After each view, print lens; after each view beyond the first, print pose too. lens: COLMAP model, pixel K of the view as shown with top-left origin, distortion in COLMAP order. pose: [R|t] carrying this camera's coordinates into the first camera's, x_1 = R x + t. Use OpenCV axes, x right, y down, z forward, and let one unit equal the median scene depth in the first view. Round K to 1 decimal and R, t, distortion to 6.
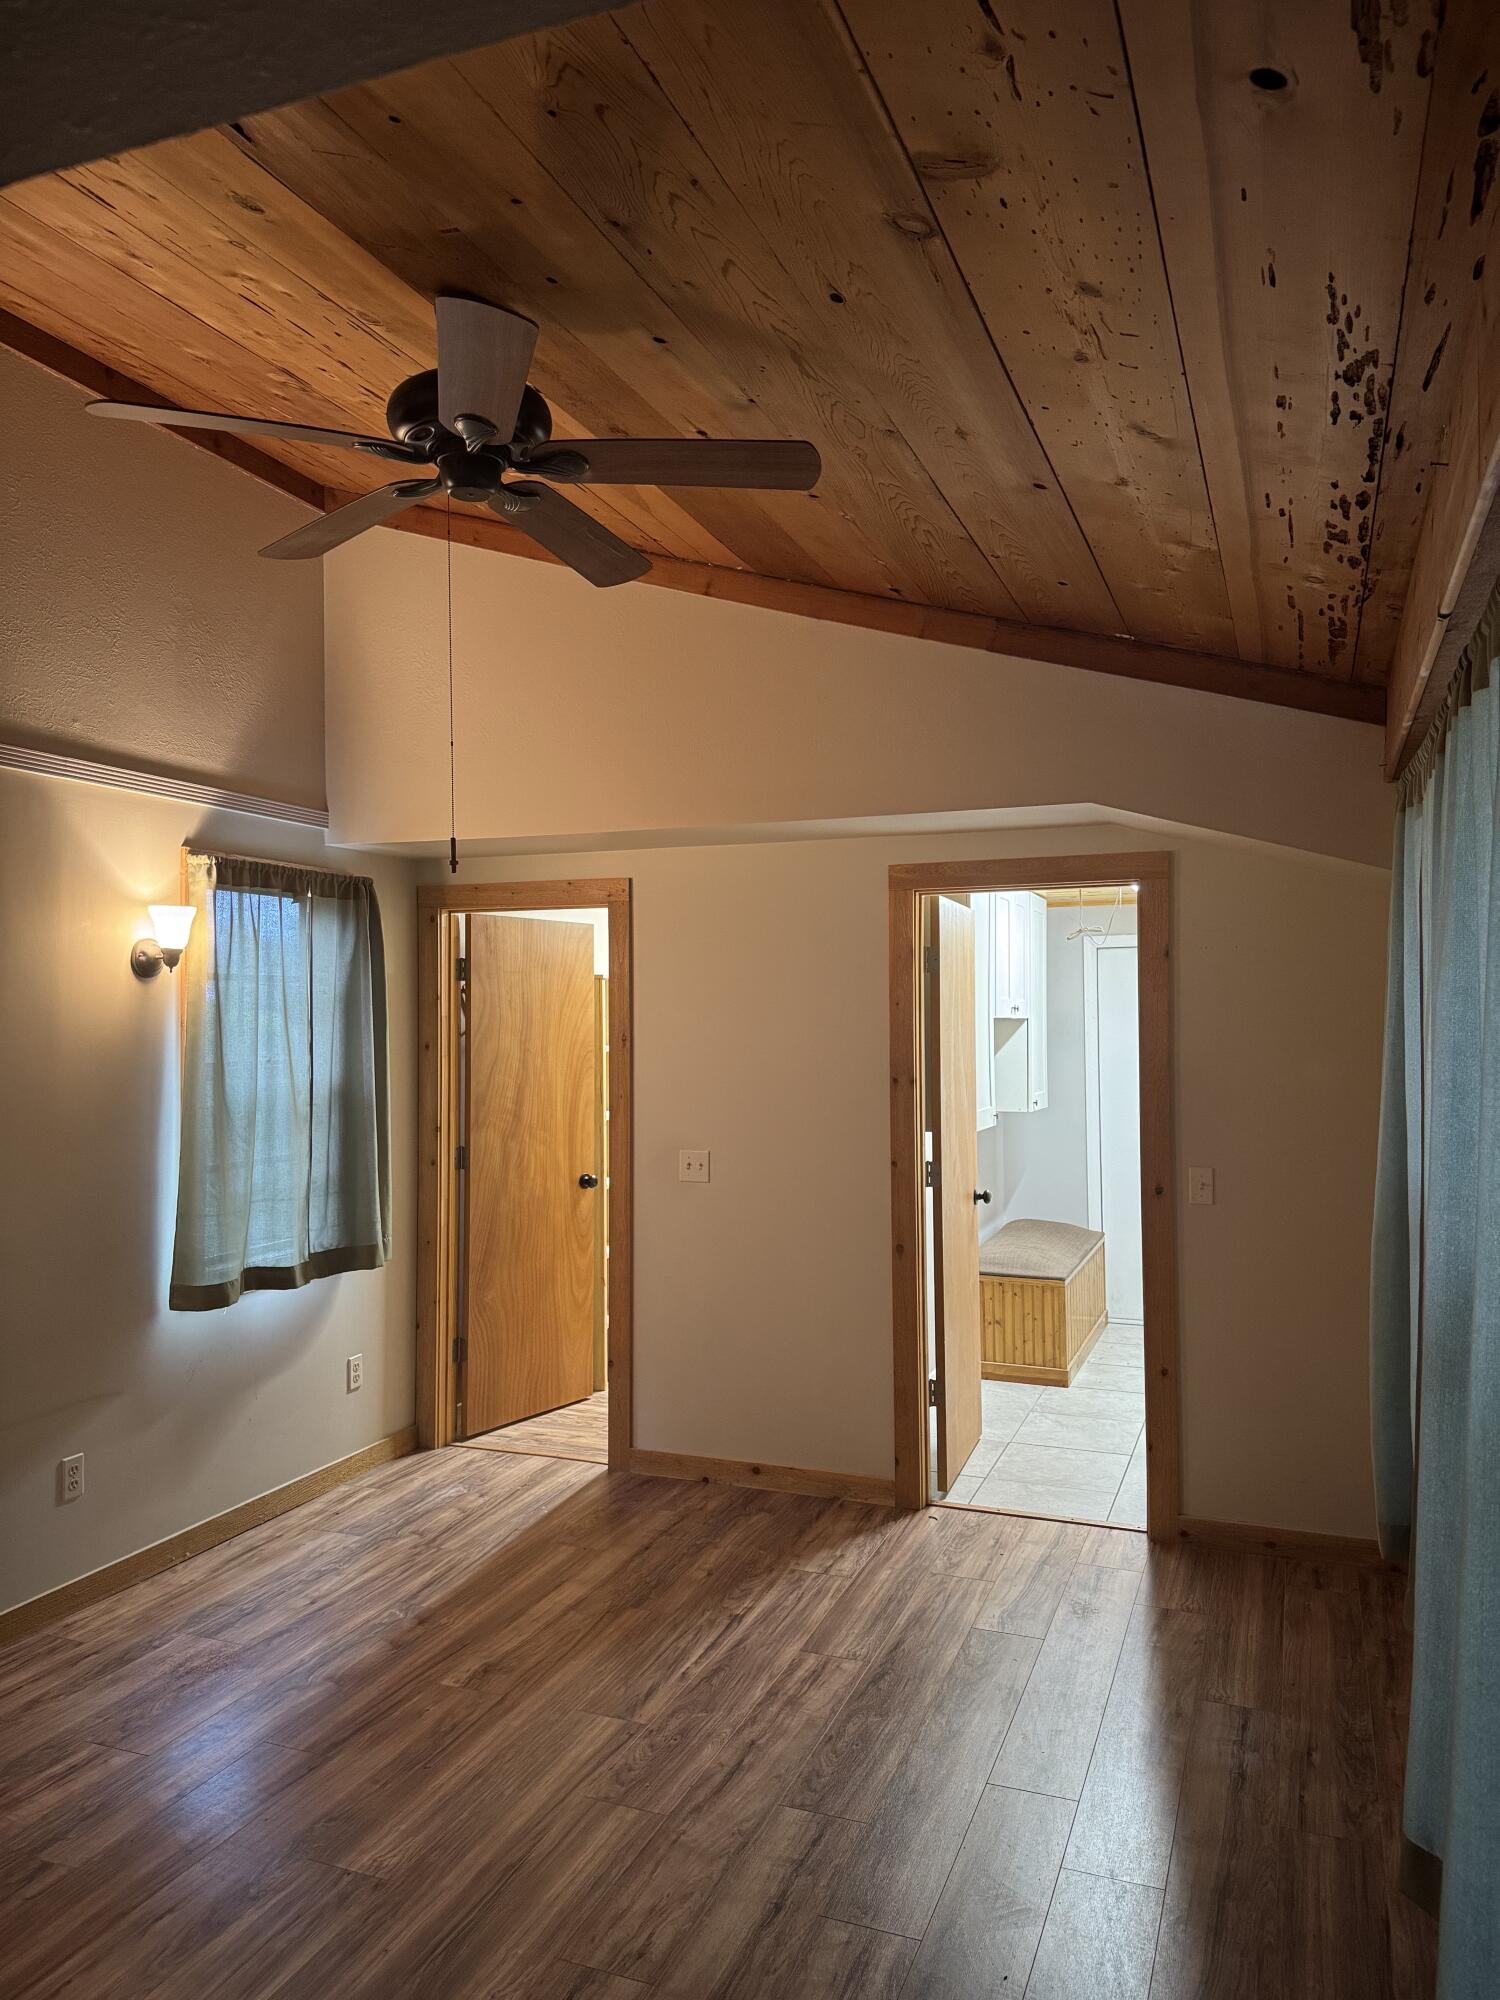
lens RADIAL K [[1402.4, 0, 740.5], [0, 1402.4, 1003.5], [0, 0, 1]] dist [0.074082, -0.116894]
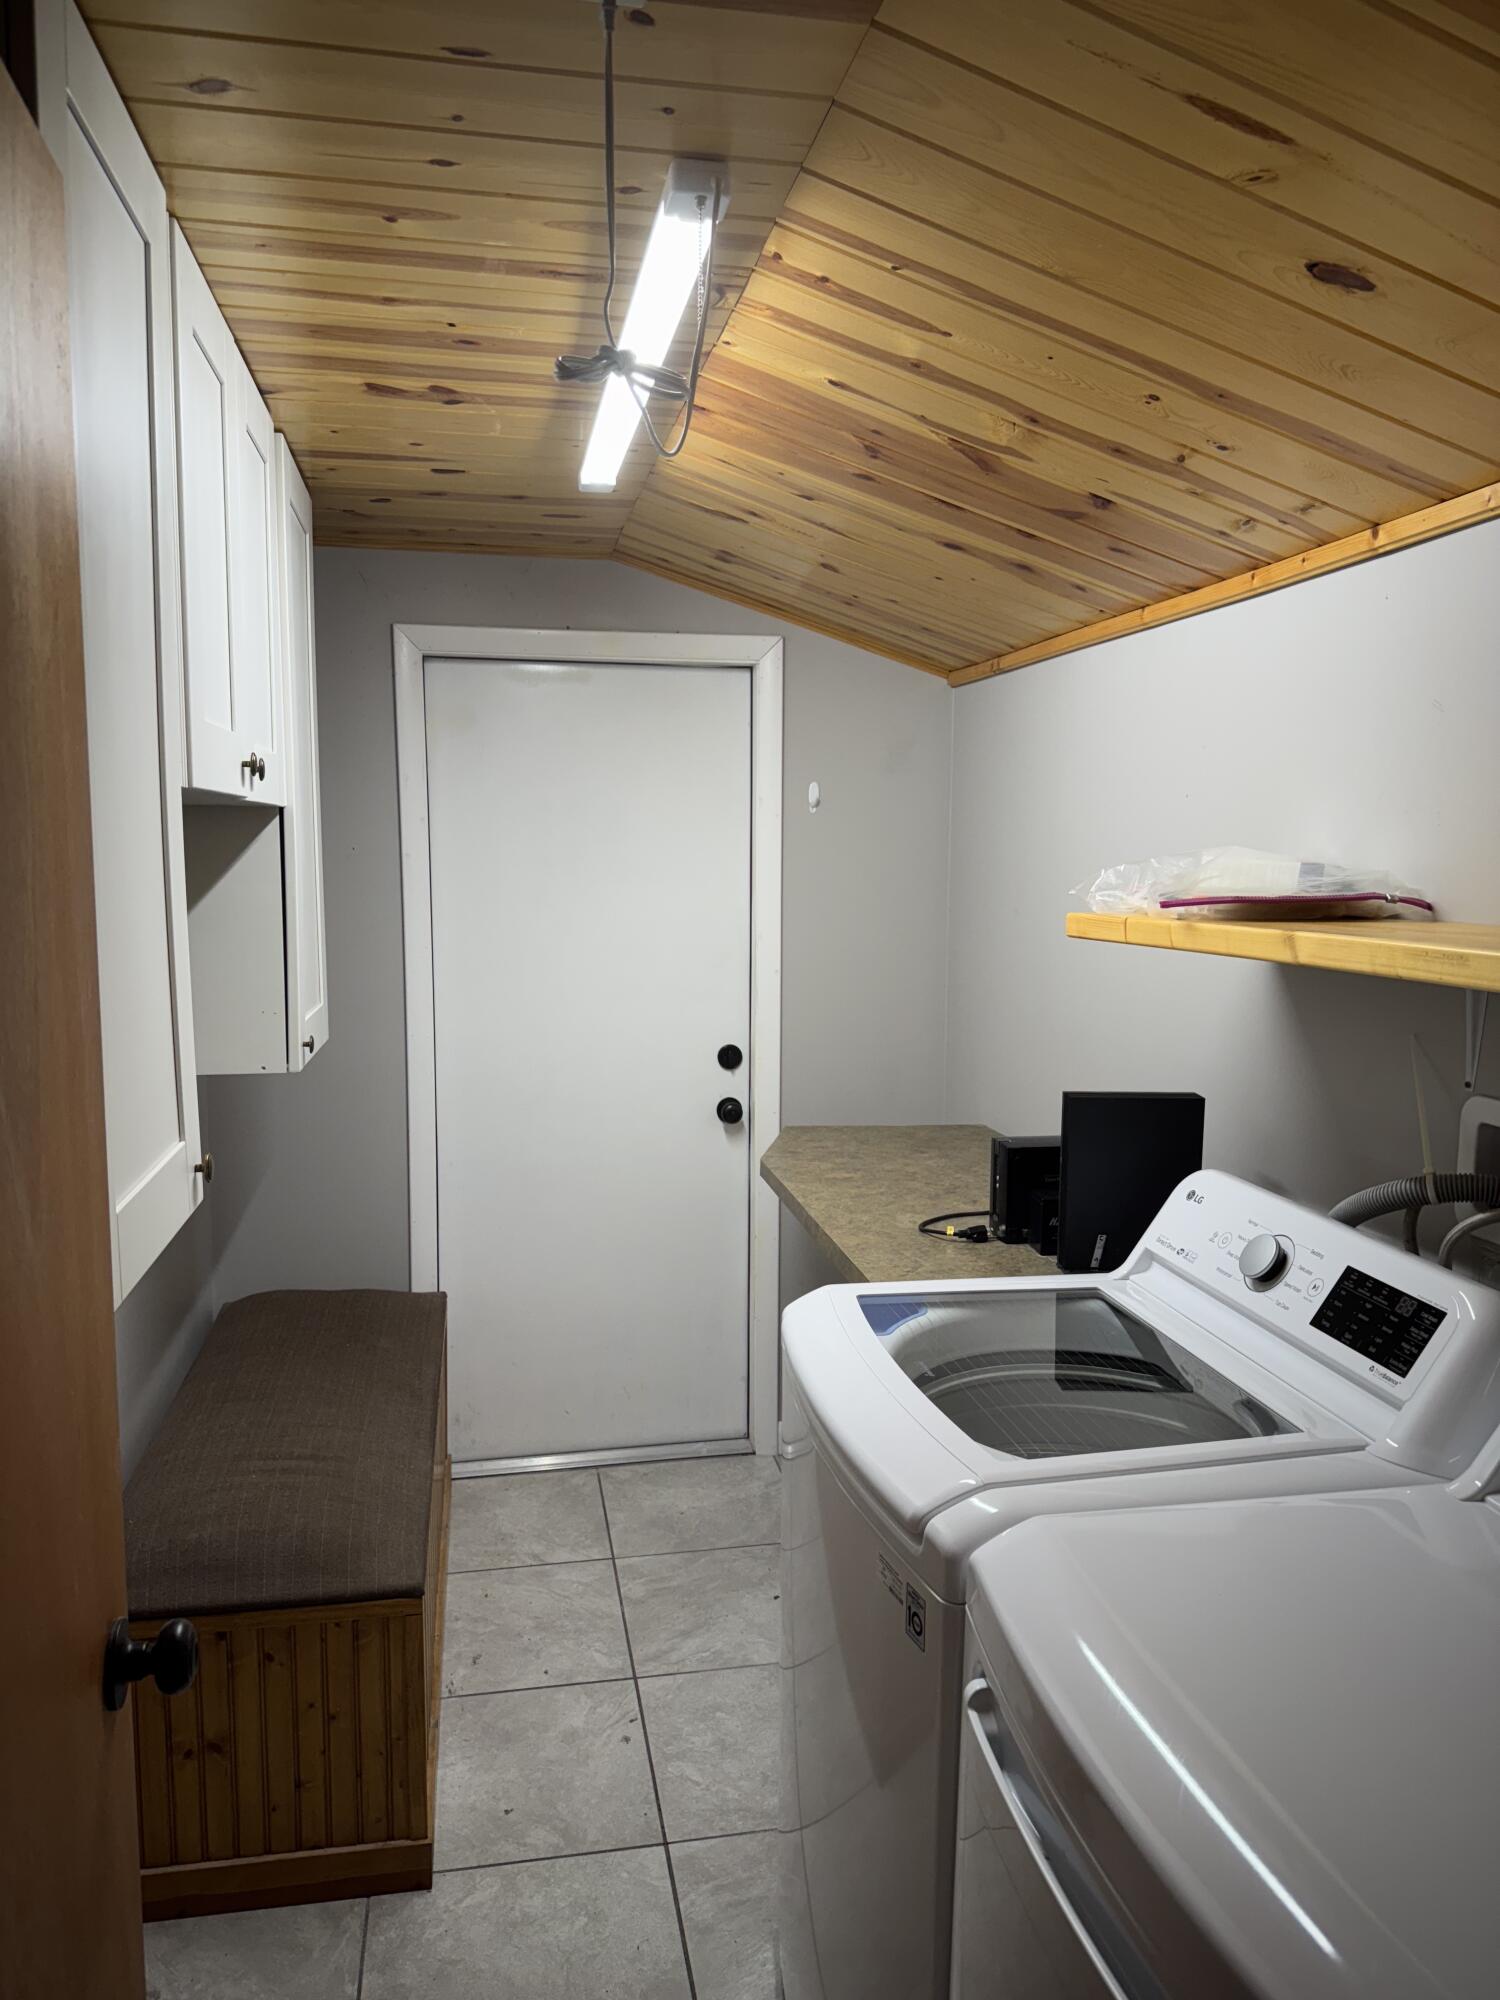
lens RADIAL K [[1402.4, 0, 740.5], [0, 1402.4, 1003.5], [0, 0, 1]] dist [0.074082, -0.116894]
pose [[0.847084, -0.045662, 0.529494, 0.120984], [-0.022527, 0.992322, 0.121615, 0.015005], [-0.530982, -0.114946, 0.839551, 0.686034]]
